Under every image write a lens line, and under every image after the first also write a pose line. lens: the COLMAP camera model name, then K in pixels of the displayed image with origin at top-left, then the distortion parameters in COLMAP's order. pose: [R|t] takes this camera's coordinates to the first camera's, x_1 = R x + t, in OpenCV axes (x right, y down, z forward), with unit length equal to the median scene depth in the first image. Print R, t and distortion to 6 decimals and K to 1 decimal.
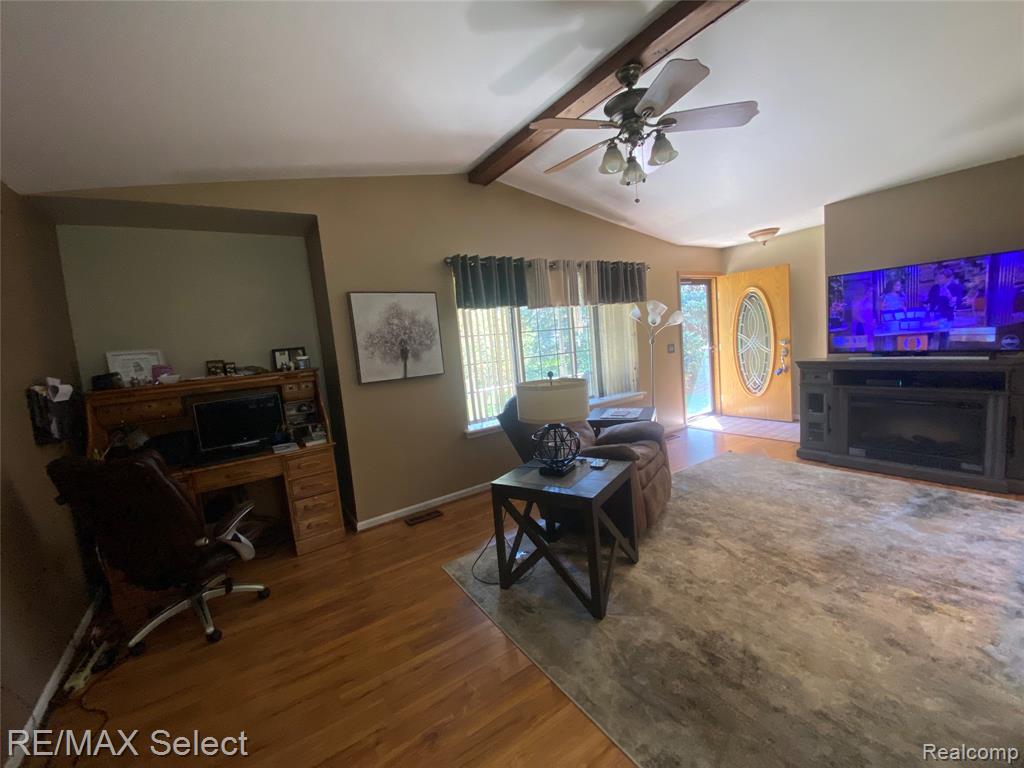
lens RADIAL K [[409.1, 0, 514.5], [0, 409.1, 380.6], [0, 0, 1]] dist [0.009698, -0.015732]
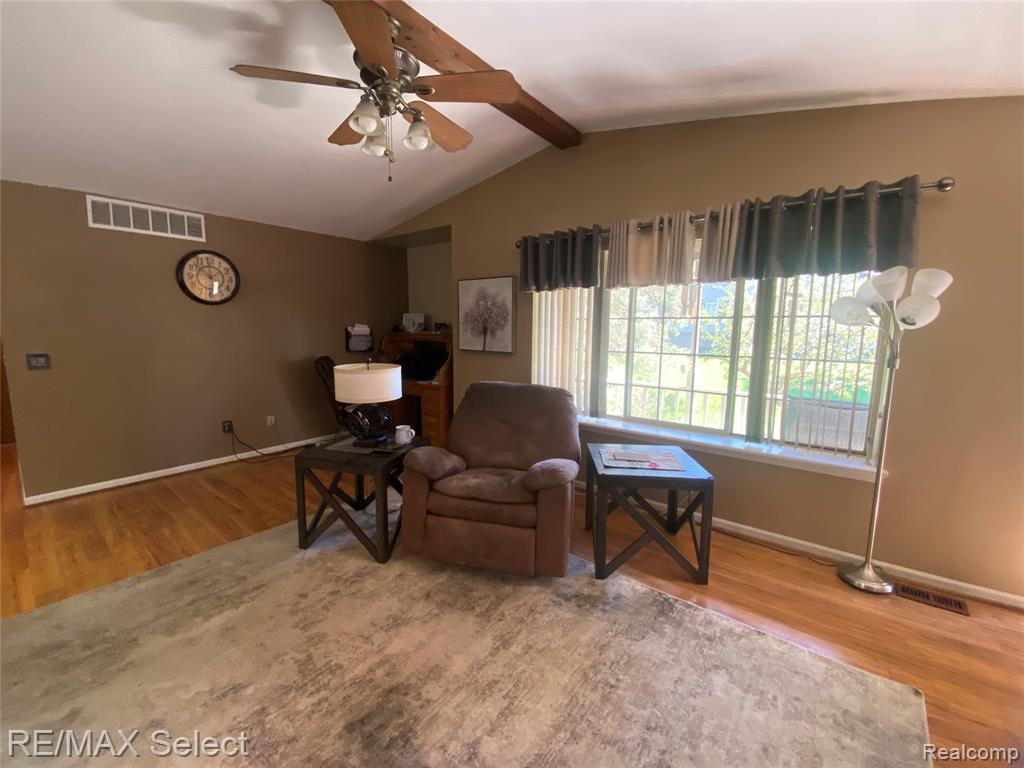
lens RADIAL K [[416.2, 0, 514.7], [0, 416.2, 382.8], [0, 0, 1]] dist [0.035287, -0.027769]
pose [[0.302294, 0.216853, -0.928220, 1.029225], [-0.126937, 0.974264, 0.186271, -0.173470], [0.944725, 0.061517, 0.322041, 0.787762]]
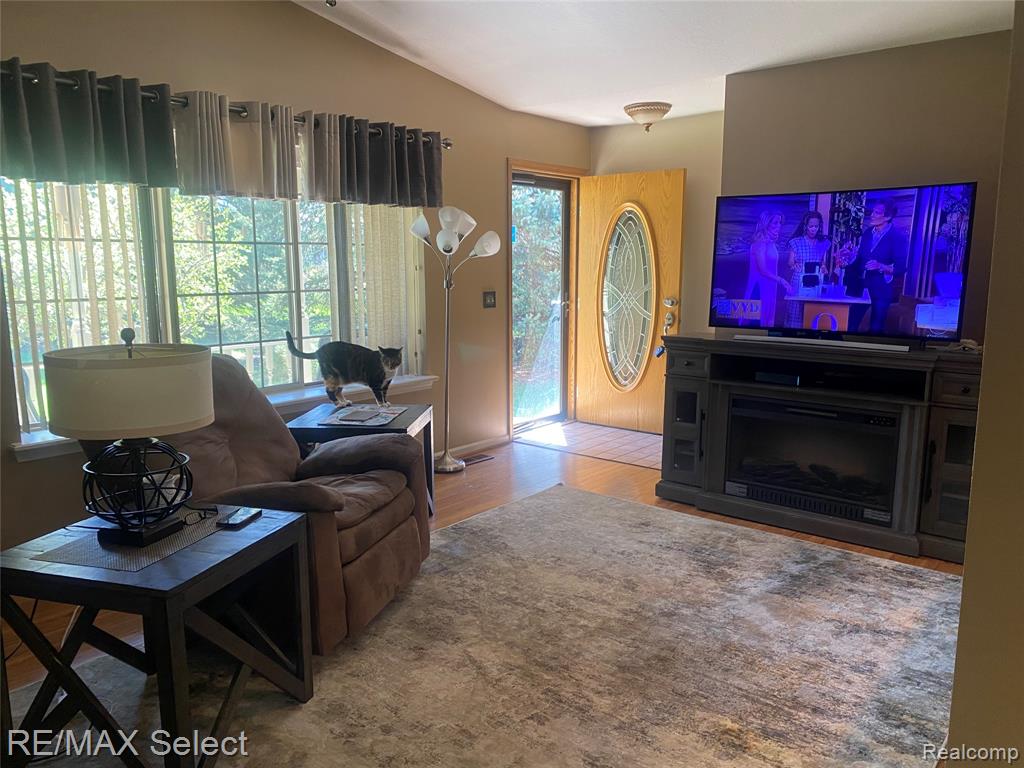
lens RADIAL K [[770.3, 0, 512.0], [0, 770.3, 384.0], [0, 0, 1]] dist [0.015230, -0.003107]
pose [[0.954421, 0.040936, 0.295642, 0.199162], [-0.055341, 0.997645, 0.040519, -0.014162], [-0.293287, -0.055033, 0.954439, -0.002799]]
